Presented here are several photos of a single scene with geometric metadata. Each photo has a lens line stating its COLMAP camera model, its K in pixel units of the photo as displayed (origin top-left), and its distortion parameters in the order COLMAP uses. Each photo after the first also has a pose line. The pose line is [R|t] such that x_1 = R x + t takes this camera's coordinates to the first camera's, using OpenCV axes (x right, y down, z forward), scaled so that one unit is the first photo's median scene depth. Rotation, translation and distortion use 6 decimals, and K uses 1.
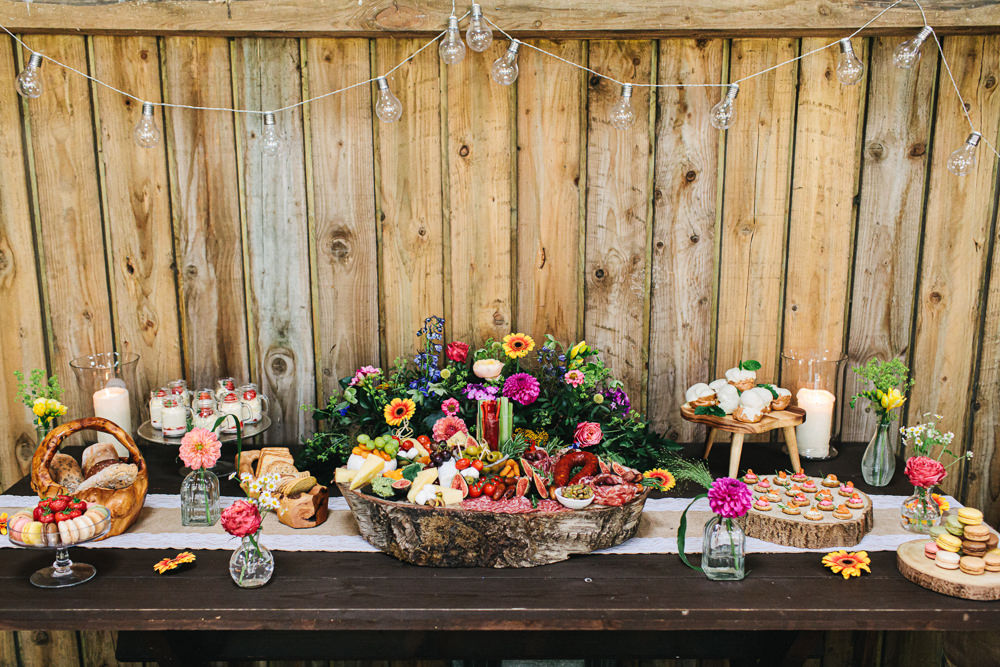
lens RADIAL K [[1005.3, 0, 499.5], [0, 1005.3, 332.6], [0, 0, 1]] dist [0.000414, 0.000000]
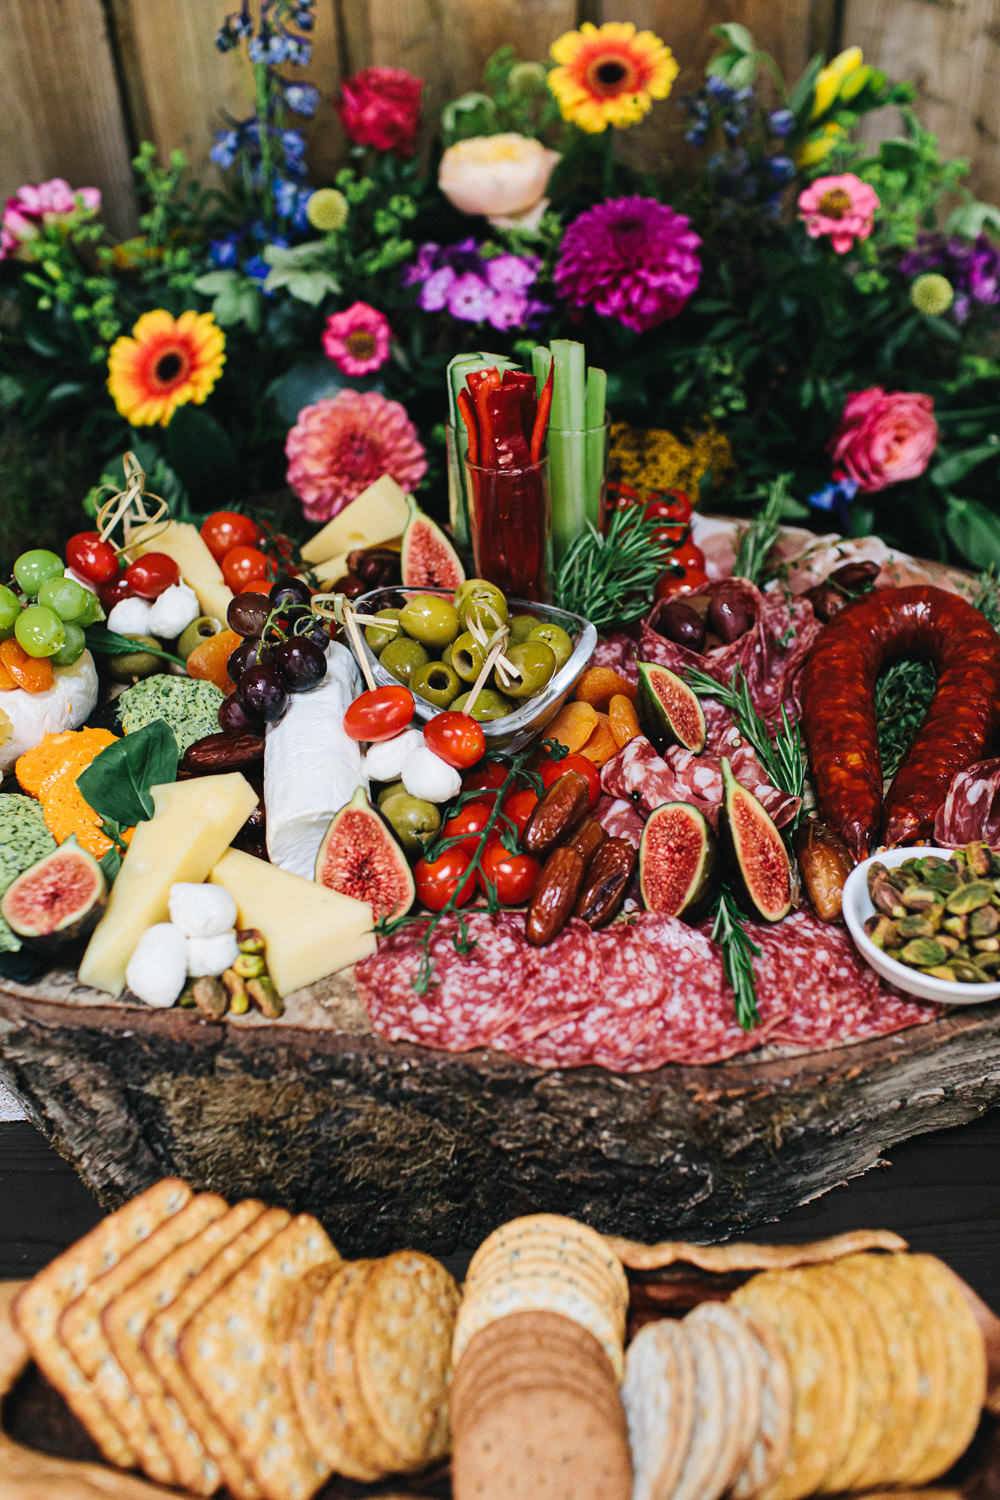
lens RADIAL K [[1508.0, 0, 499.5], [0, 1508.0, 751.7], [0, 0, 1]] dist [0.000414, 0.000000]
pose [[0.999173, -0.022471, -0.033900, -0.000663], [0.034801, 0.903725, 0.426697, 0.003330], [0.021048, -0.427524, 0.903759, 0.602013]]
